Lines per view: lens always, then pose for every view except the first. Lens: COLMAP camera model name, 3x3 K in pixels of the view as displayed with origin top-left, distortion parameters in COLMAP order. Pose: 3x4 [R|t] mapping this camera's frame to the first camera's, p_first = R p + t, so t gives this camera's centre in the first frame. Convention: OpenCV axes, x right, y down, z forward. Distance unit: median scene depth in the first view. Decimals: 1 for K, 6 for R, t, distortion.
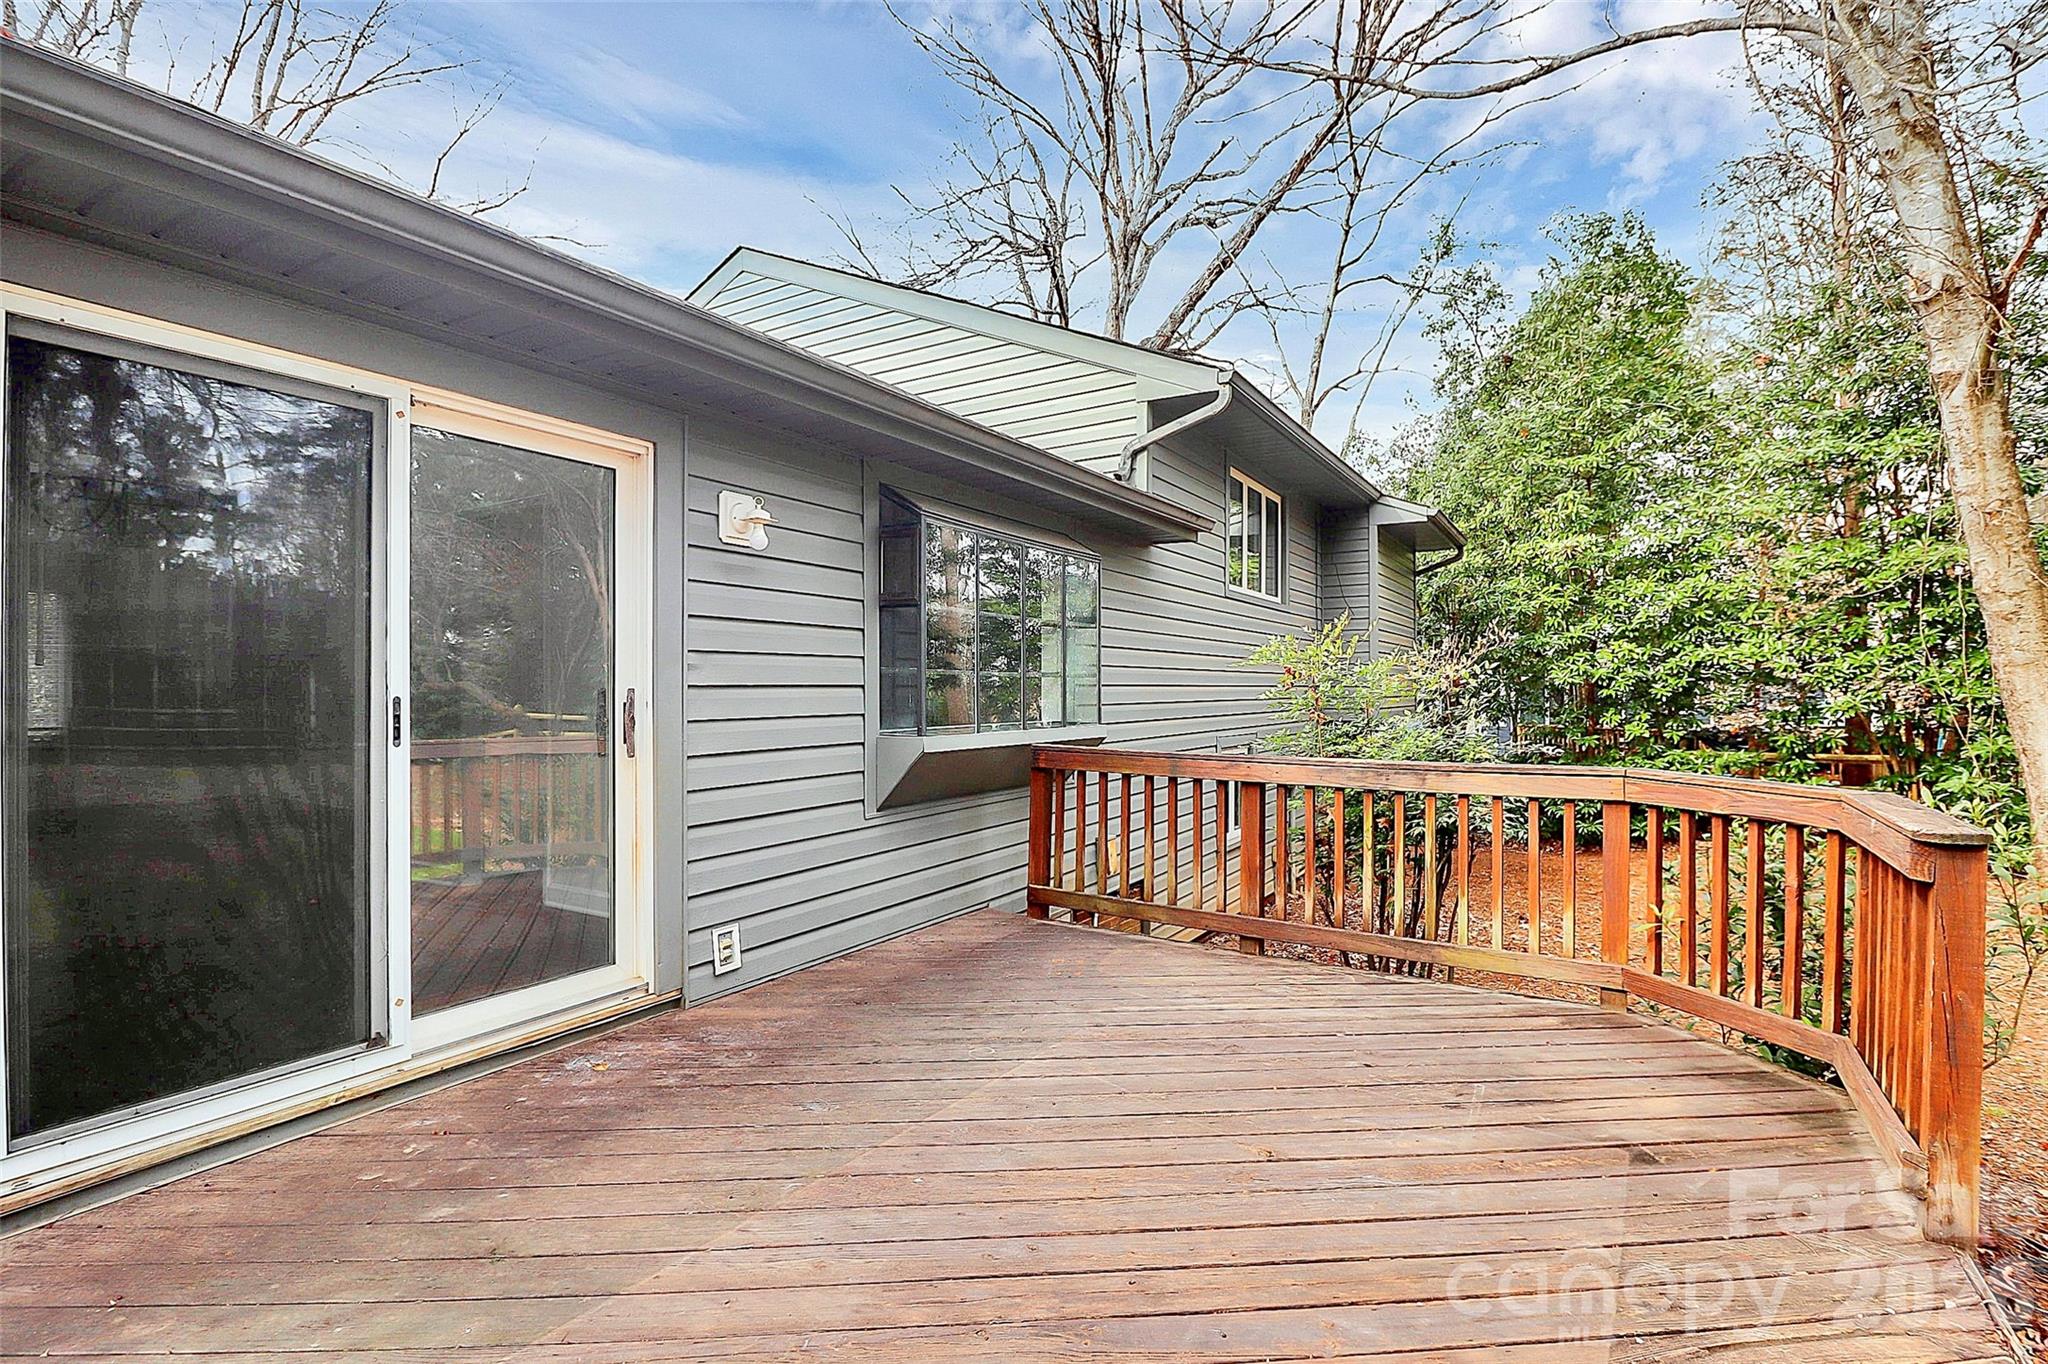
lens RADIAL K [[966.1, 0, 1024.0], [0, 966.1, 682.0], [0, 0, 1]] dist [-0.016223, -0.000467]
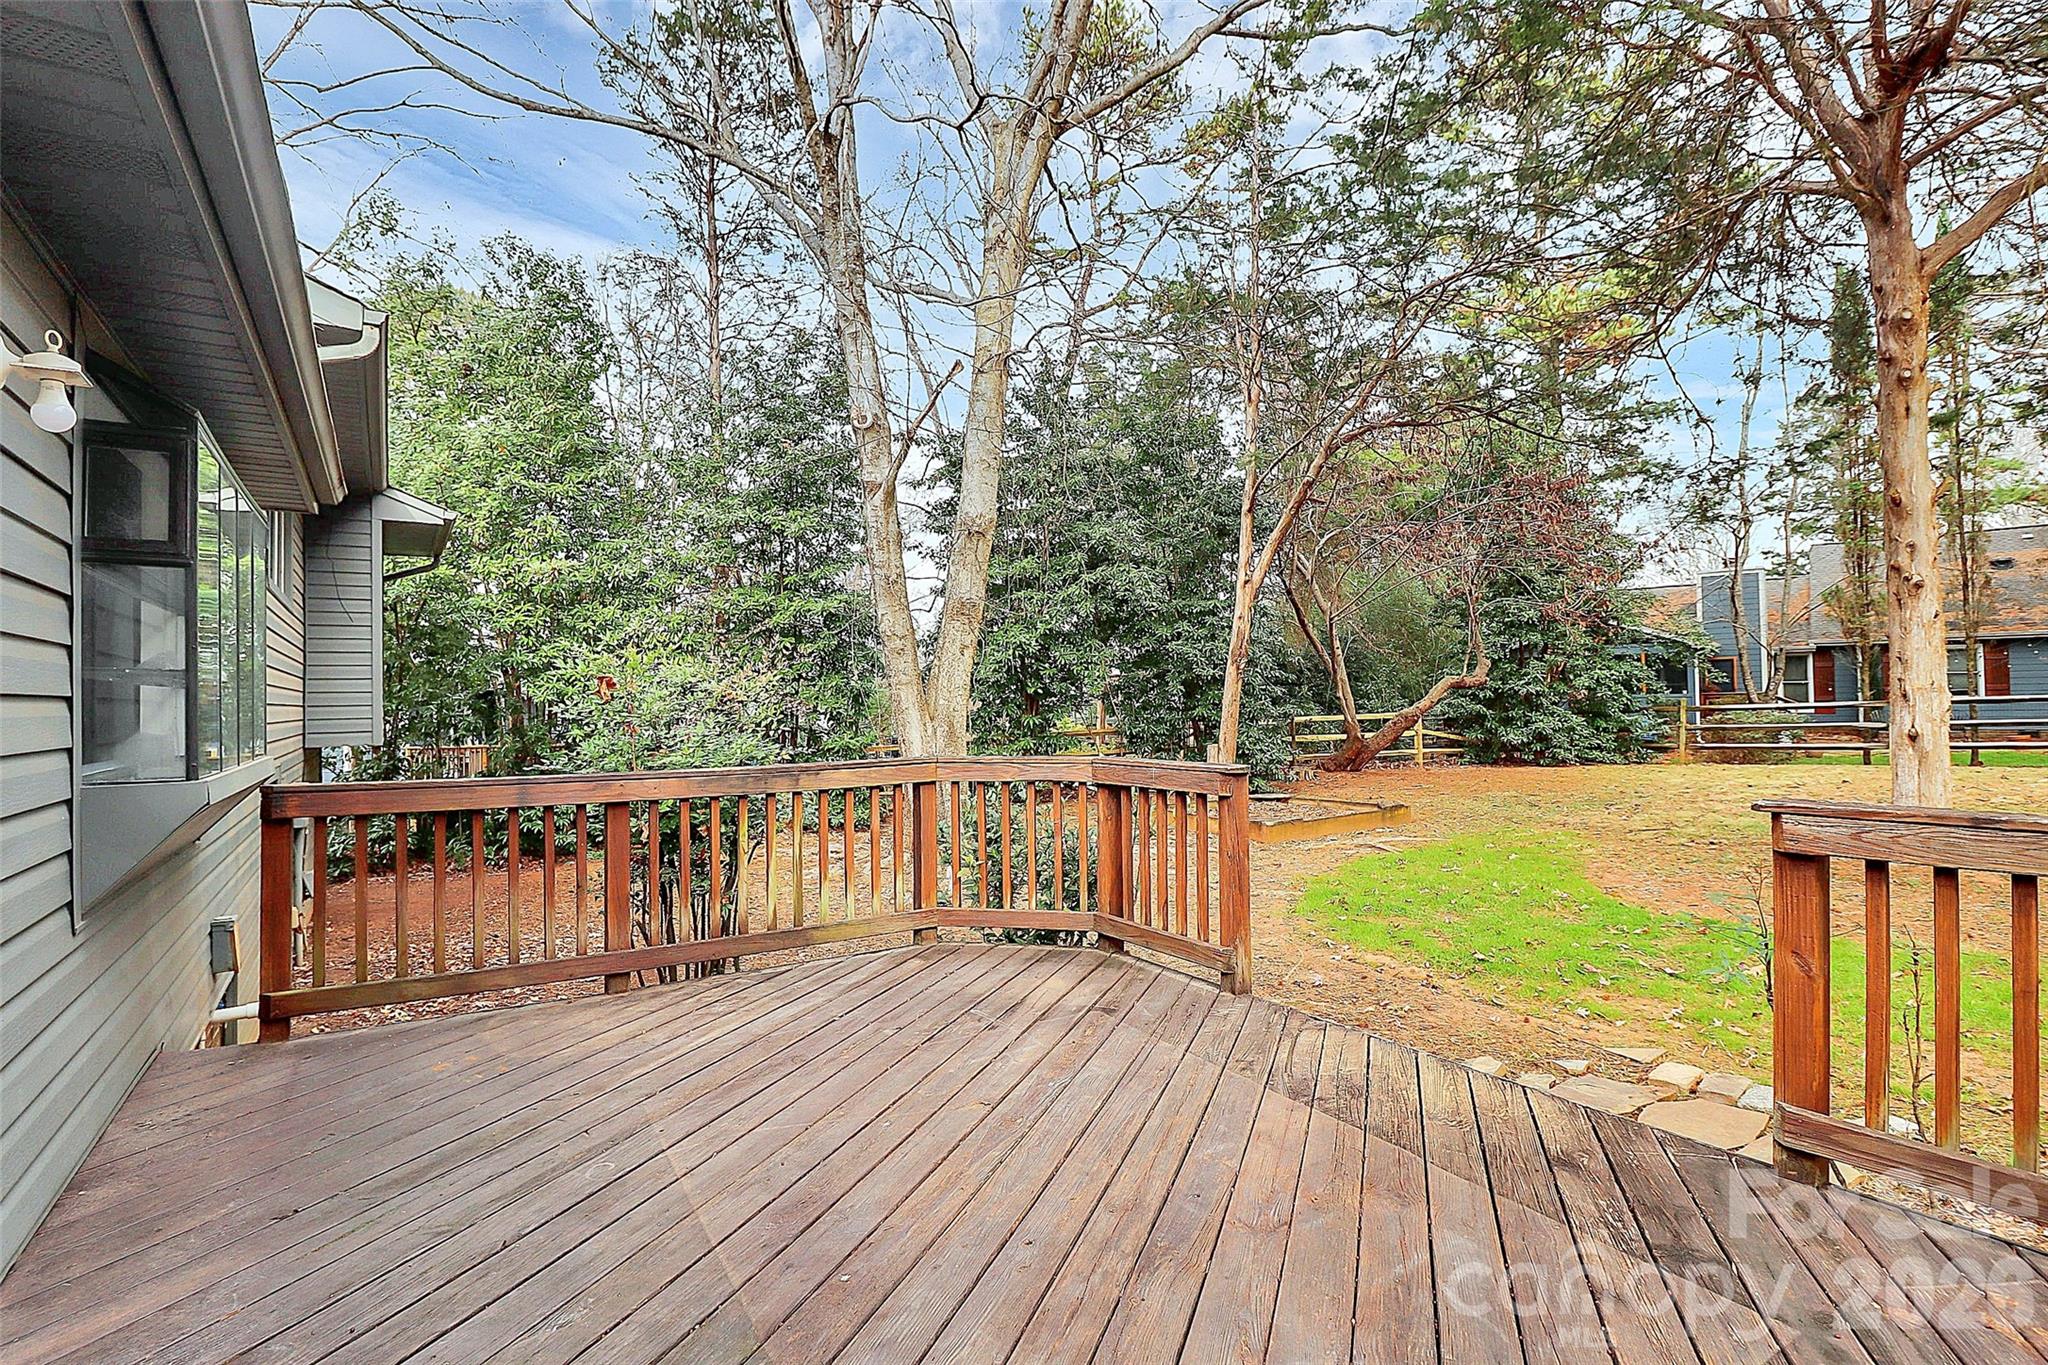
lens RADIAL K [[973.4, 0, 1024.0], [0, 973.4, 682.5], [0, 0, 1]] dist [-0.028888, -0.000109]
pose [[0.427728, 0.009656, 0.903856, -0.410506], [0.009797, 0.999835, -0.015317, 0.008477], [-0.903855, 0.015407, 0.427562, 0.254133]]
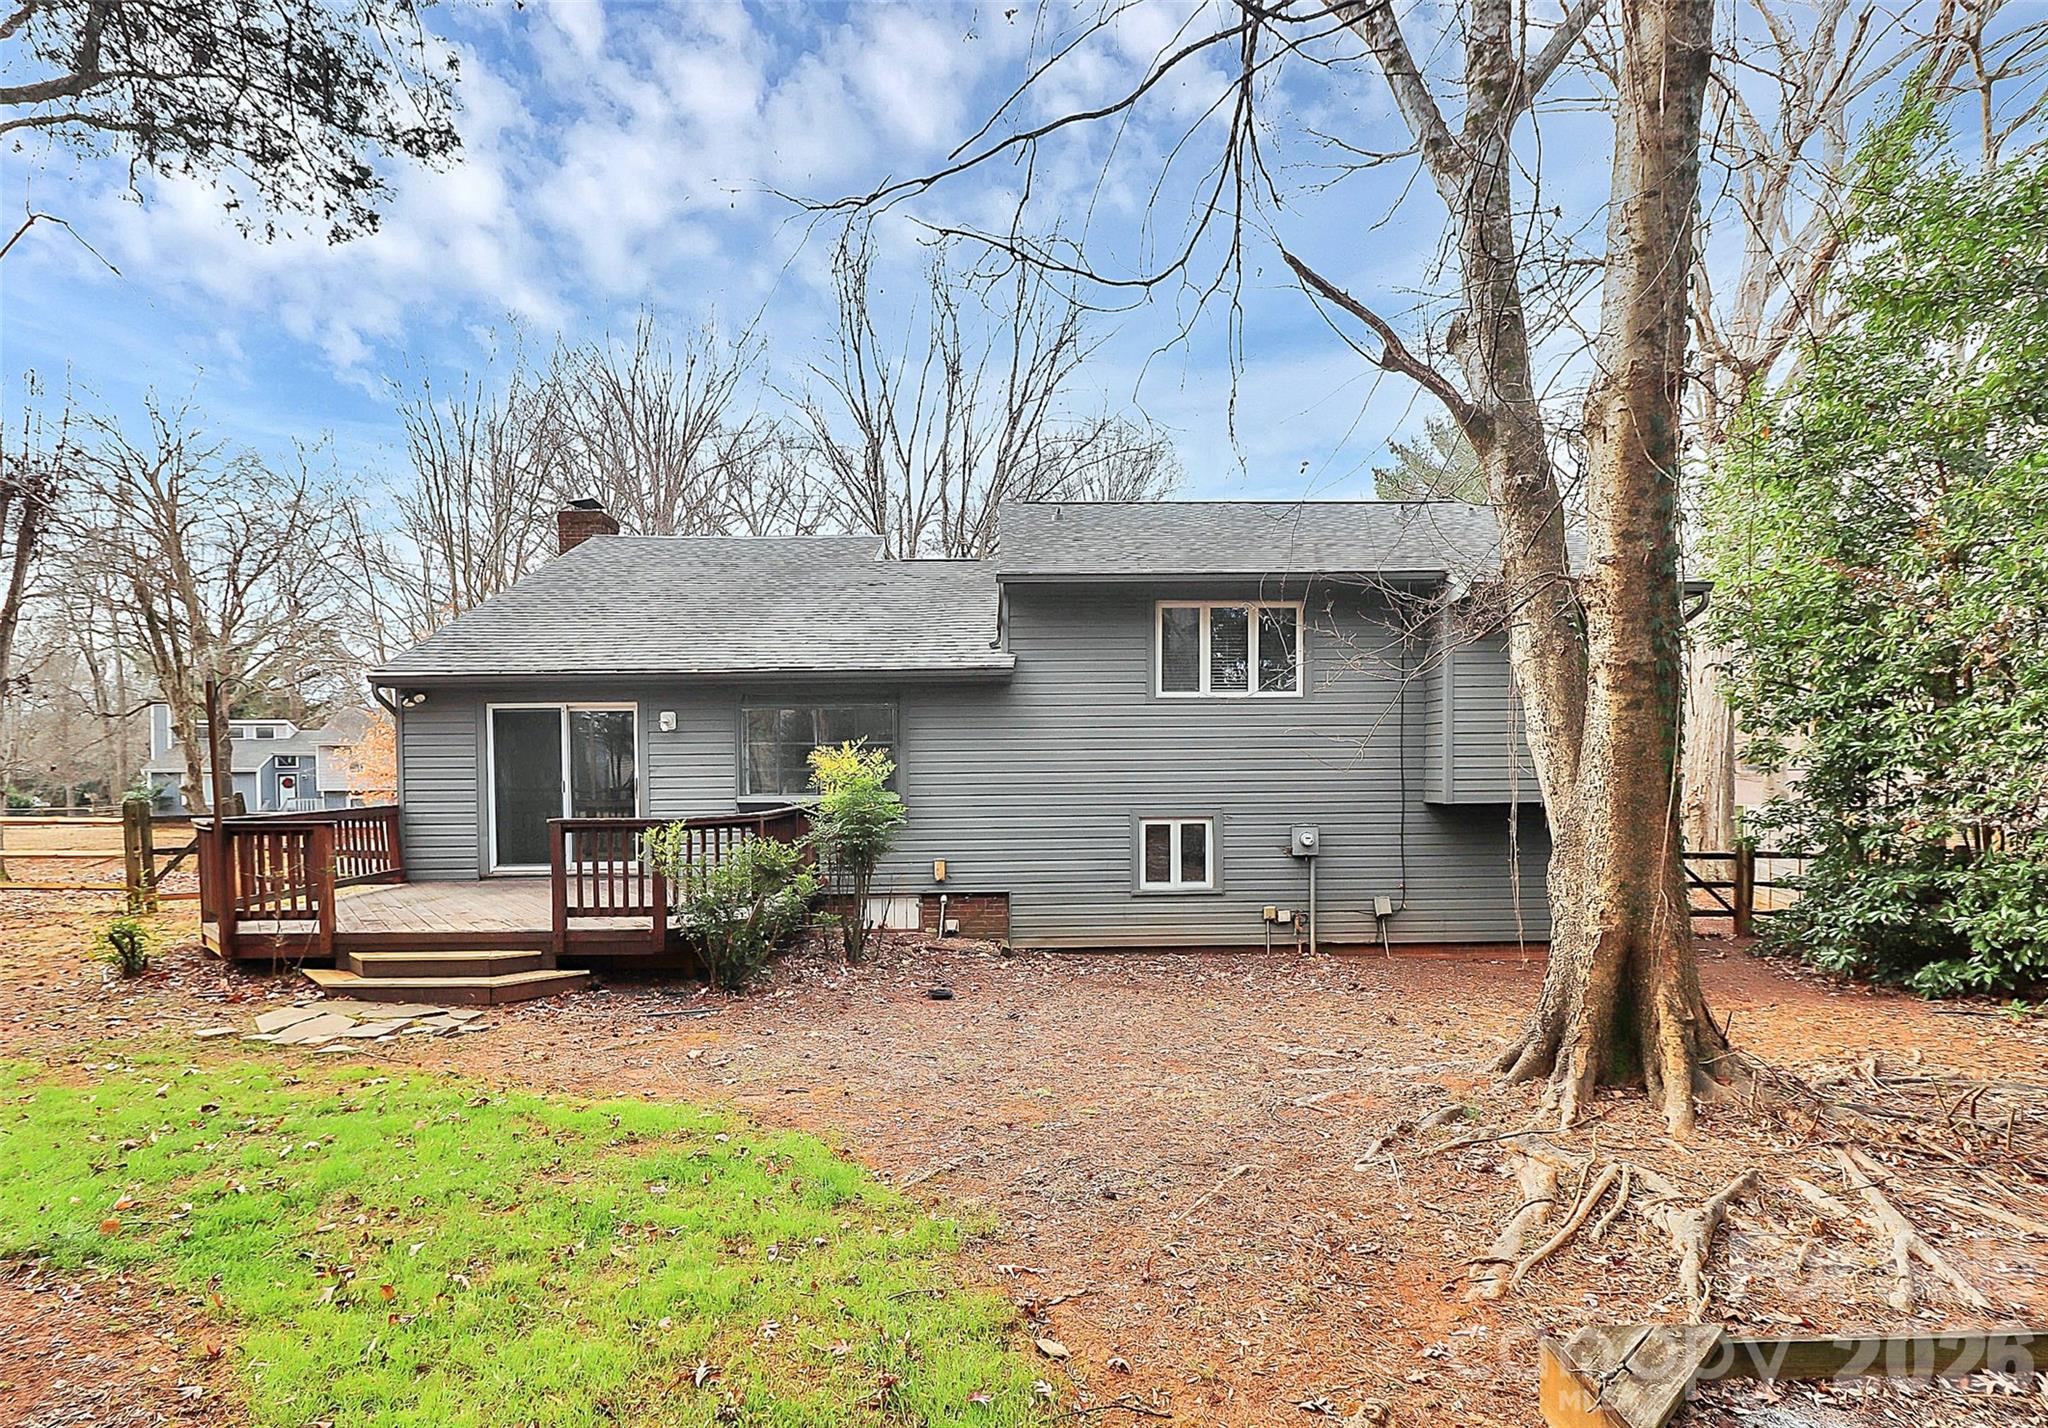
lens RADIAL K [[1040.6, 0, 1030.0], [0, 1040.6, 774.5], [0, 0, 1]] dist [-0.003235, -0.000314]
pose [[0.541273, -0.000033, -0.840847, 2.488127], [0.014056, 0.999861, 0.009010, -0.013550], [0.840729, -0.016696, 0.541198, 0.173017]]
